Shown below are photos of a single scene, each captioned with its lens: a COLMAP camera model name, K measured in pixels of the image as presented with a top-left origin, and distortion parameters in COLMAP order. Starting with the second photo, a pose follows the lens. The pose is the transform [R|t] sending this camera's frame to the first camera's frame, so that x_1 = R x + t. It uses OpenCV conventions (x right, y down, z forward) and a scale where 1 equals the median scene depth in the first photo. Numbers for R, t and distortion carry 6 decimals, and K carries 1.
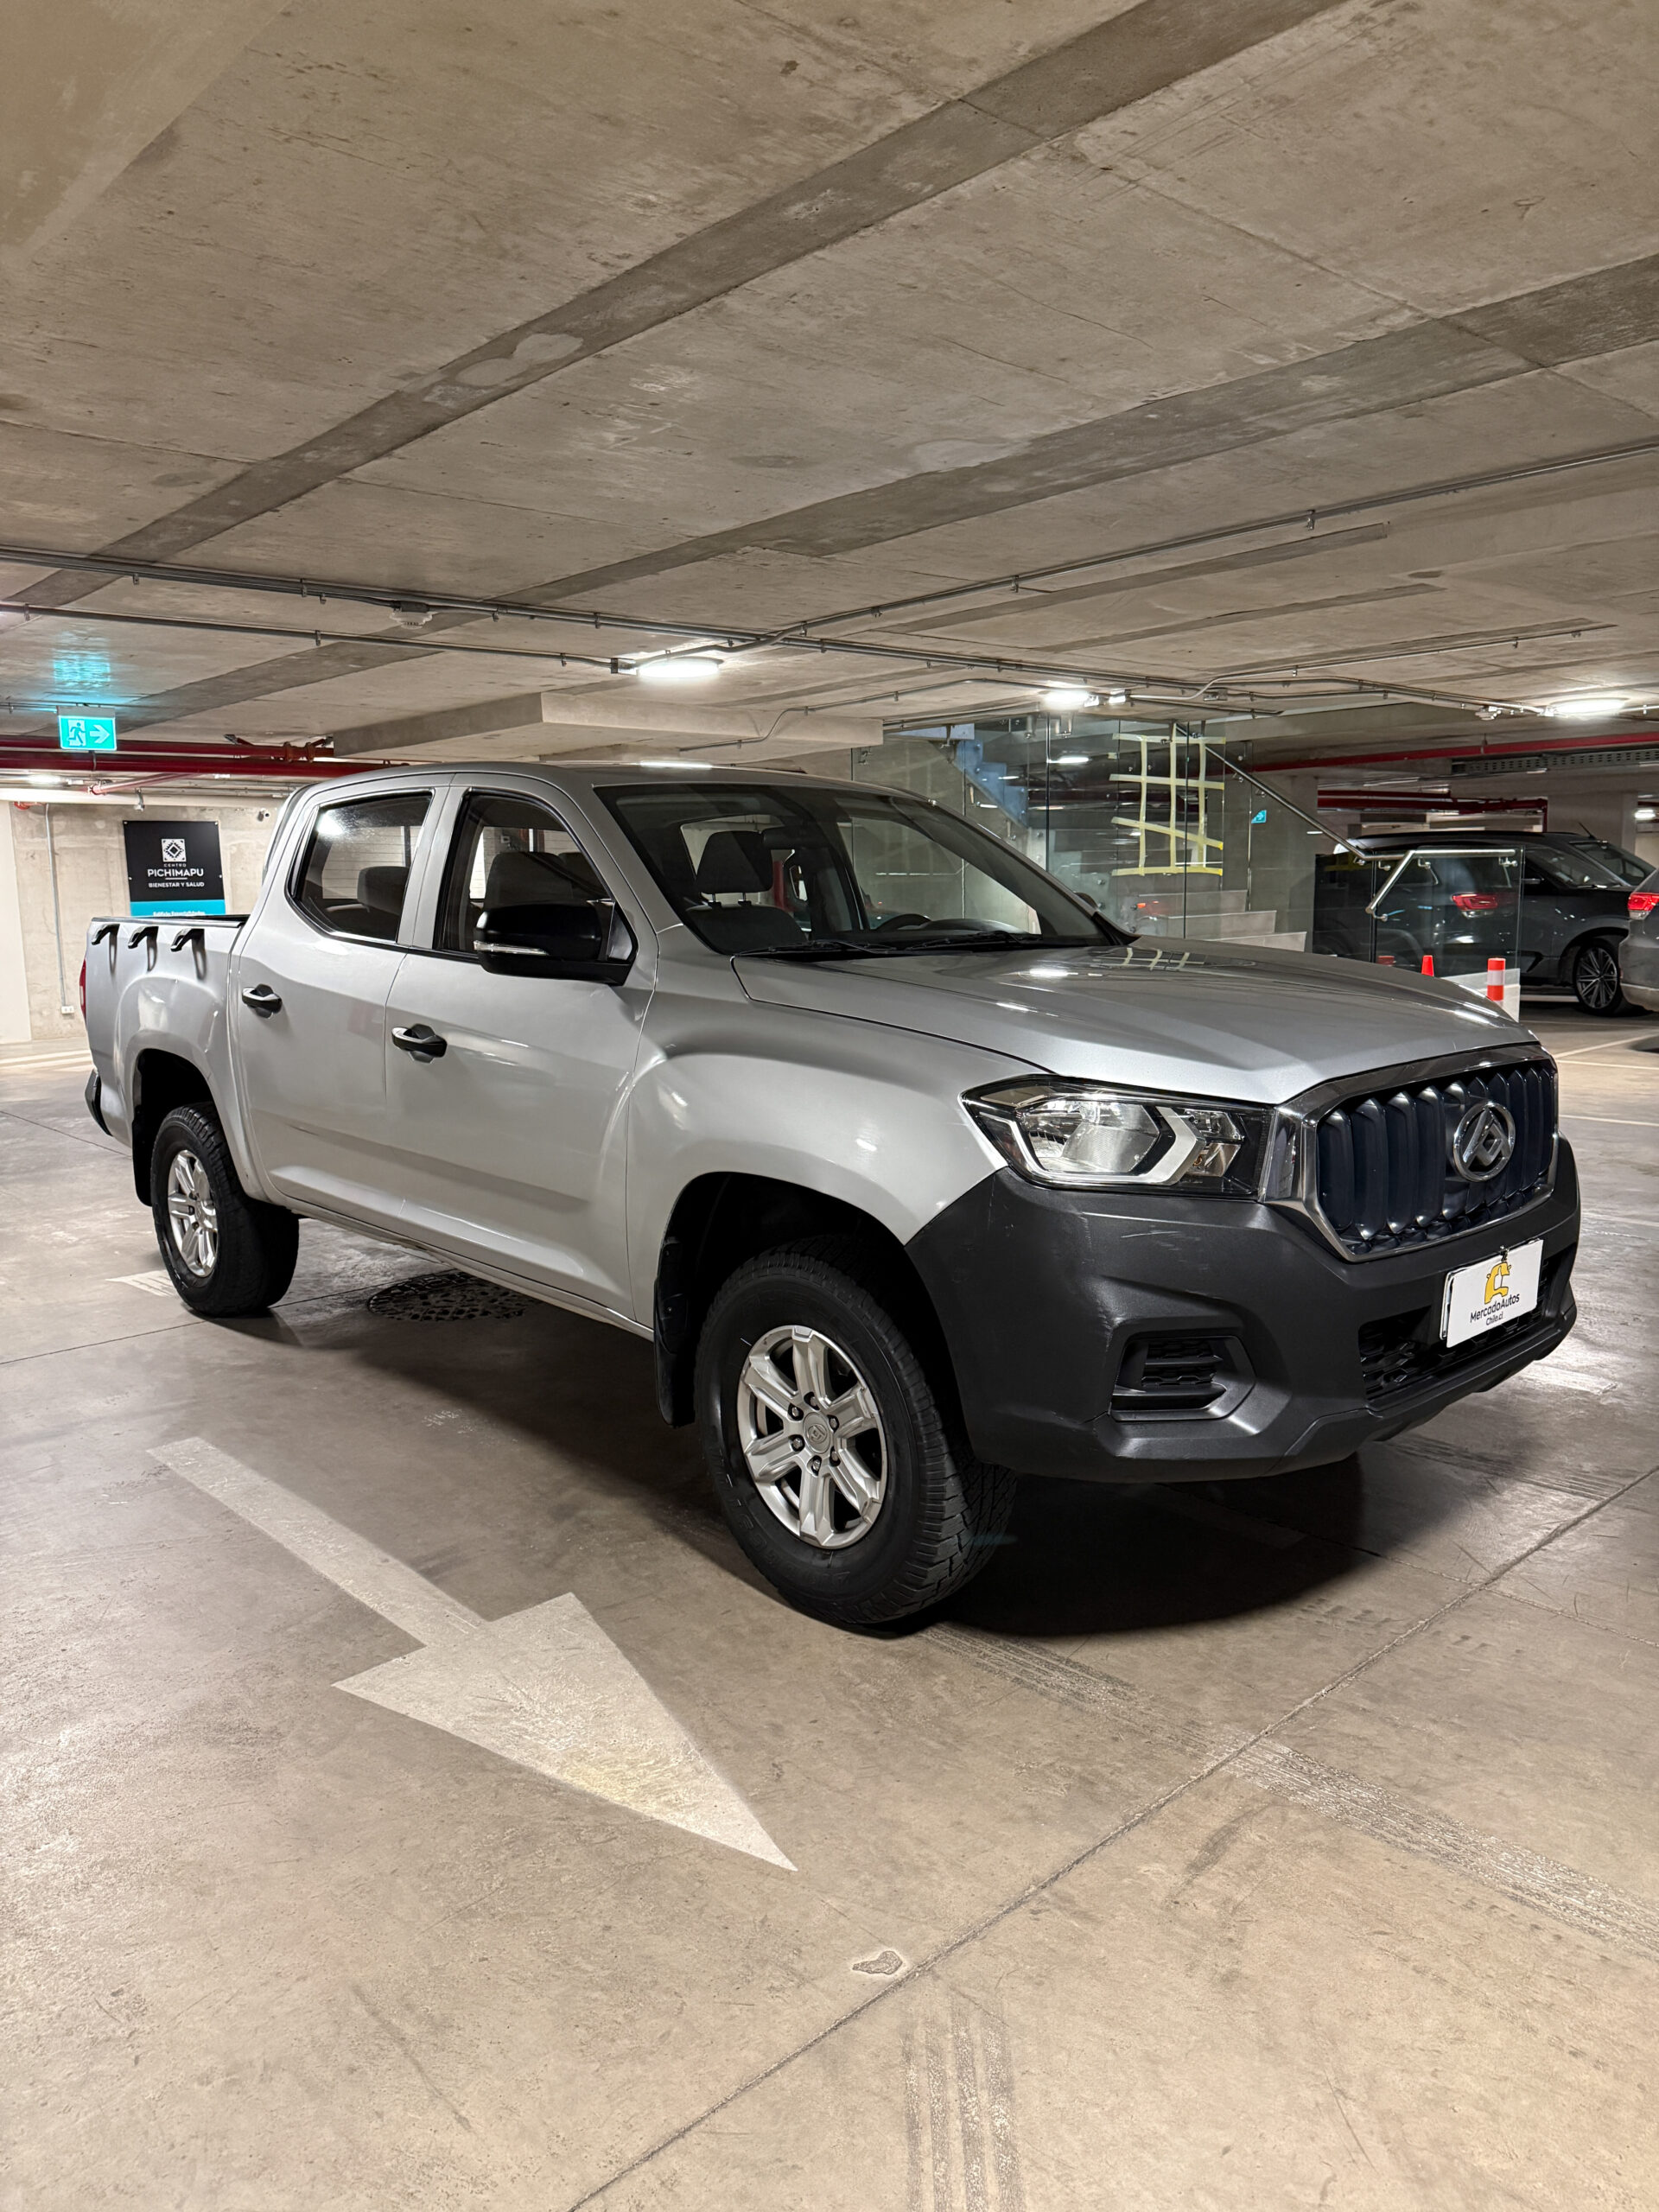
lens RADIAL K [[1526.6, 0, 820.6], [0, 1526.6, 1103.3], [0, 0, 1]] dist [0.140421, -0.244336]
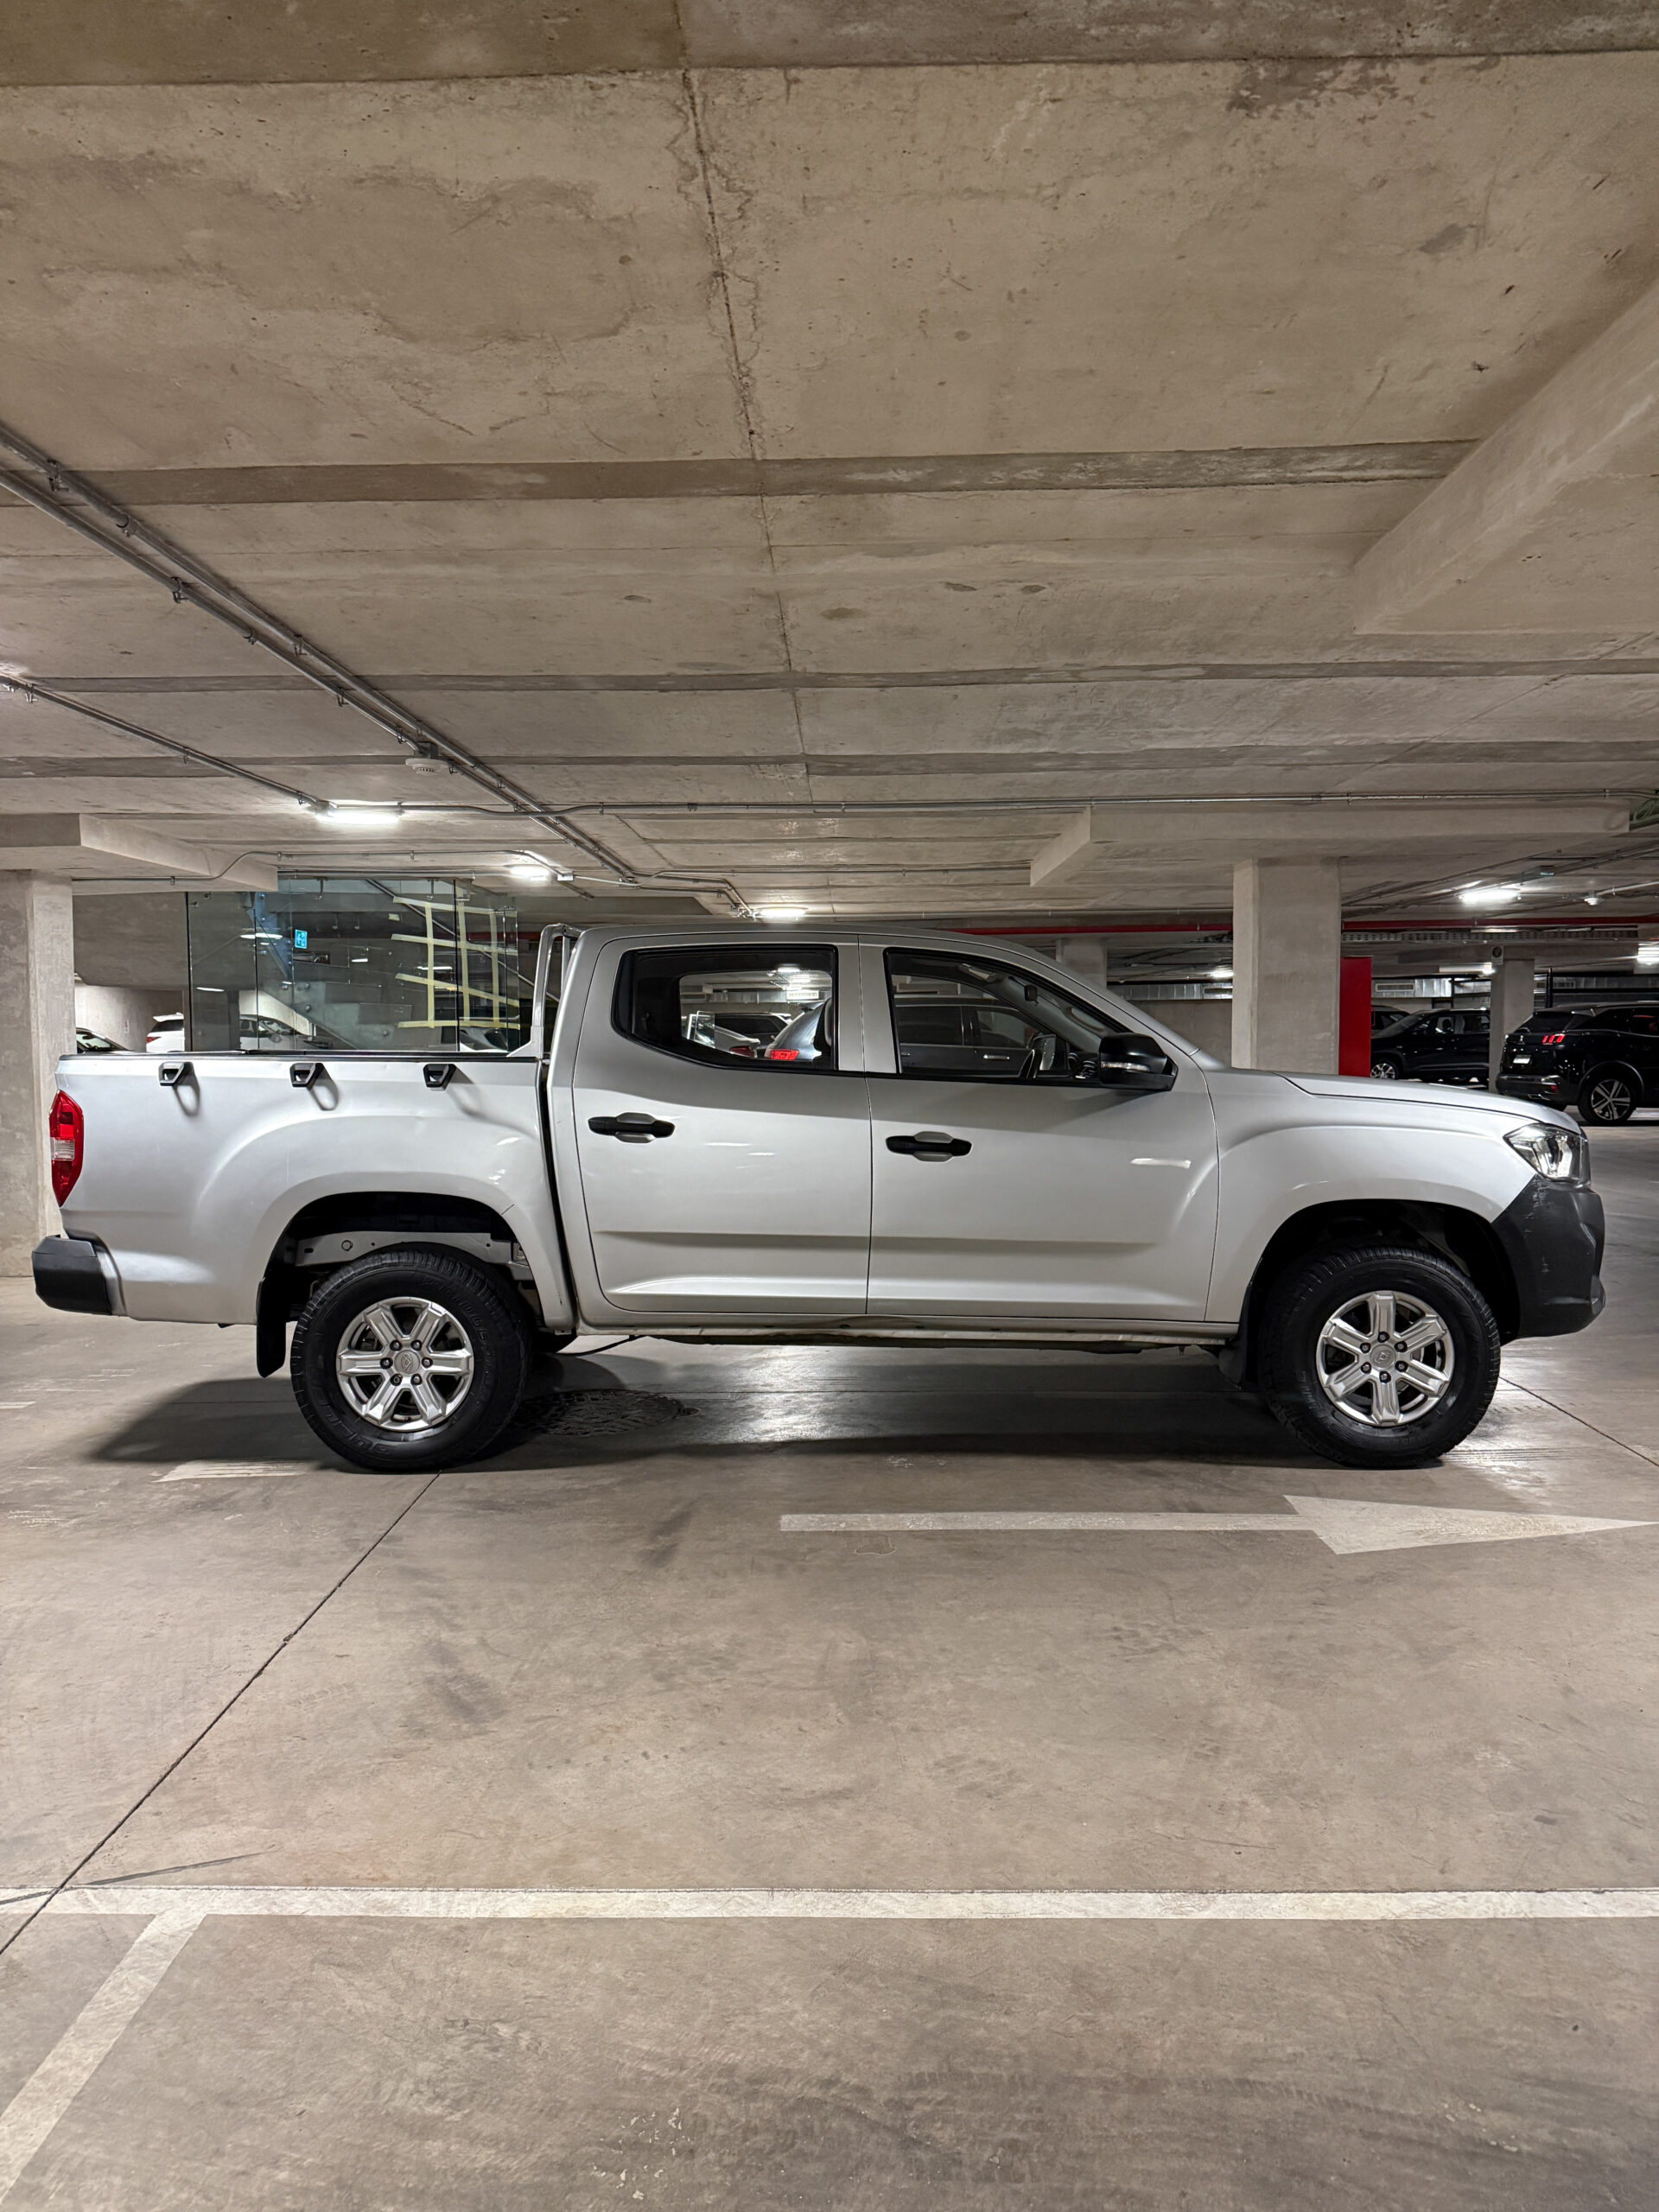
lens RADIAL K [[1526.6, 0, 820.6], [0, 1526.6, 1103.3], [0, 0, 1]] dist [0.140421, -0.244336]
pose [[0.684784, -0.020157, 0.728467, -1.473218], [0.094795, 0.993588, -0.061617, -0.008581], [-0.722554, 0.111249, 0.682304, 0.248782]]
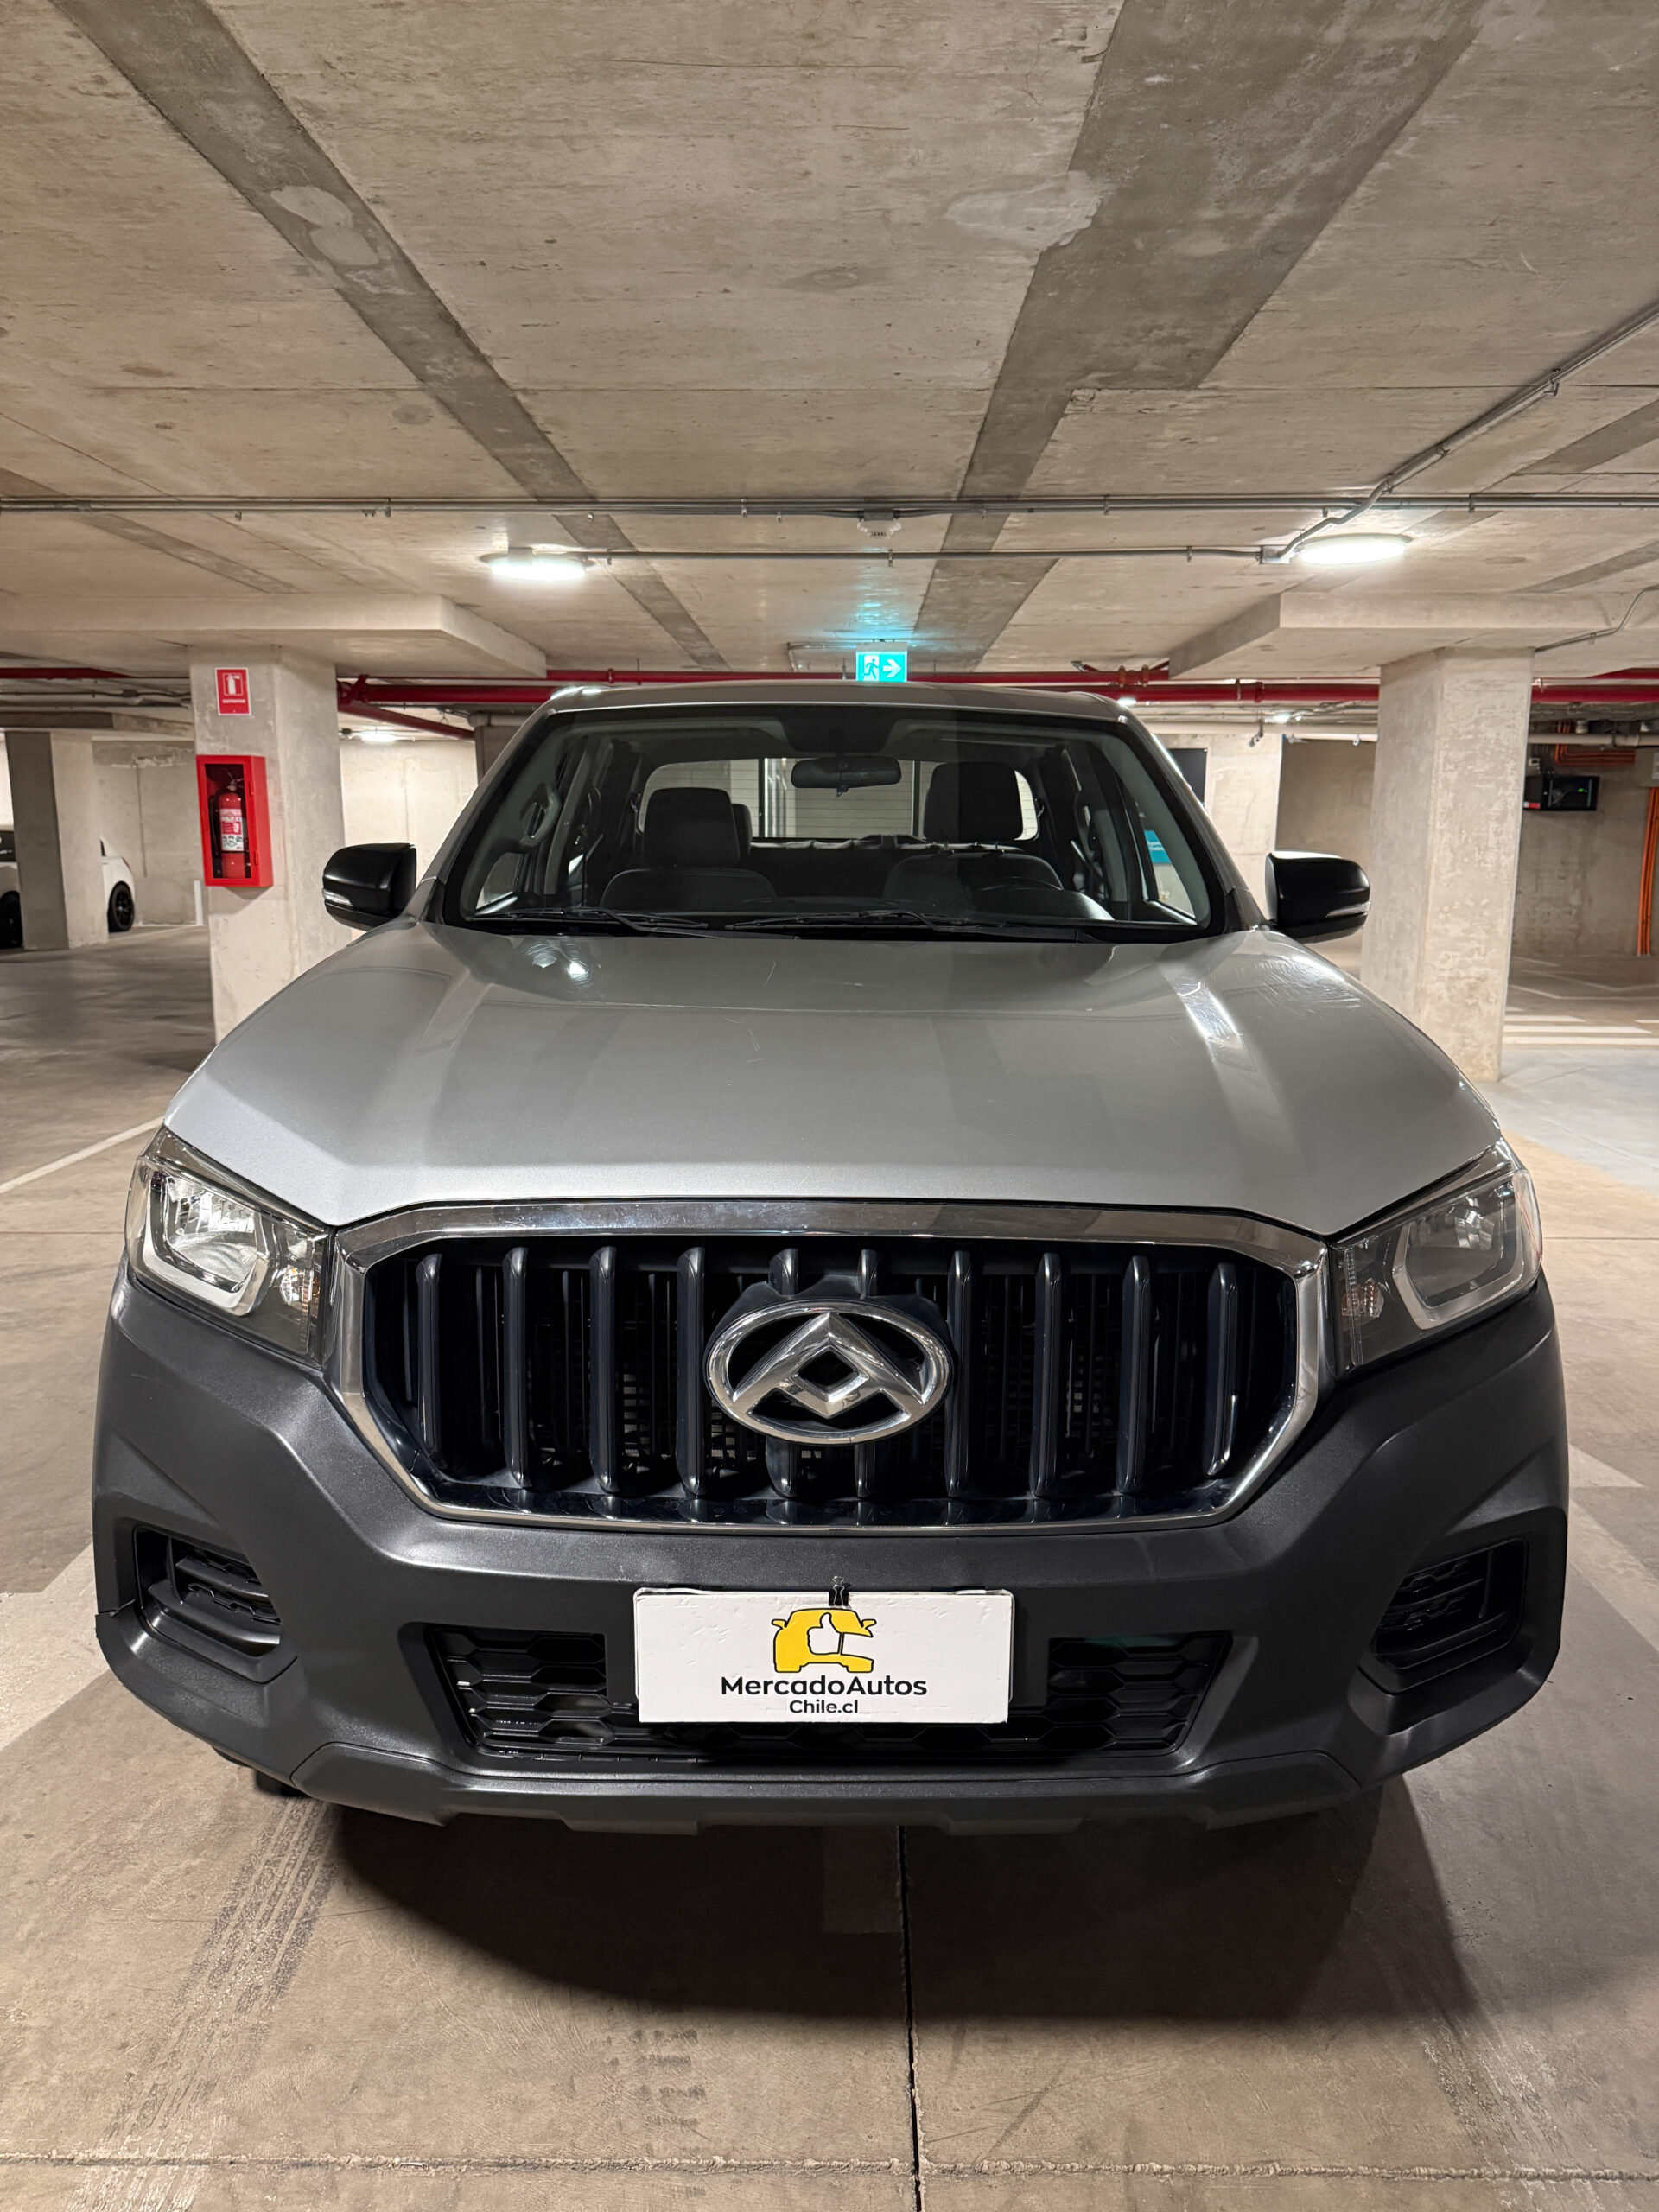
lens RADIAL K [[1552.2, 0, 820.0], [0, 1552.2, 1106.3], [0, 0, 1]] dist [0.044874, -0.039264]
pose [[0.735228, 0.147384, -0.661602, 0.653793], [-0.115713, 0.989037, 0.091737, -0.097589], [0.667870, 0.009108, 0.744222, 0.517967]]
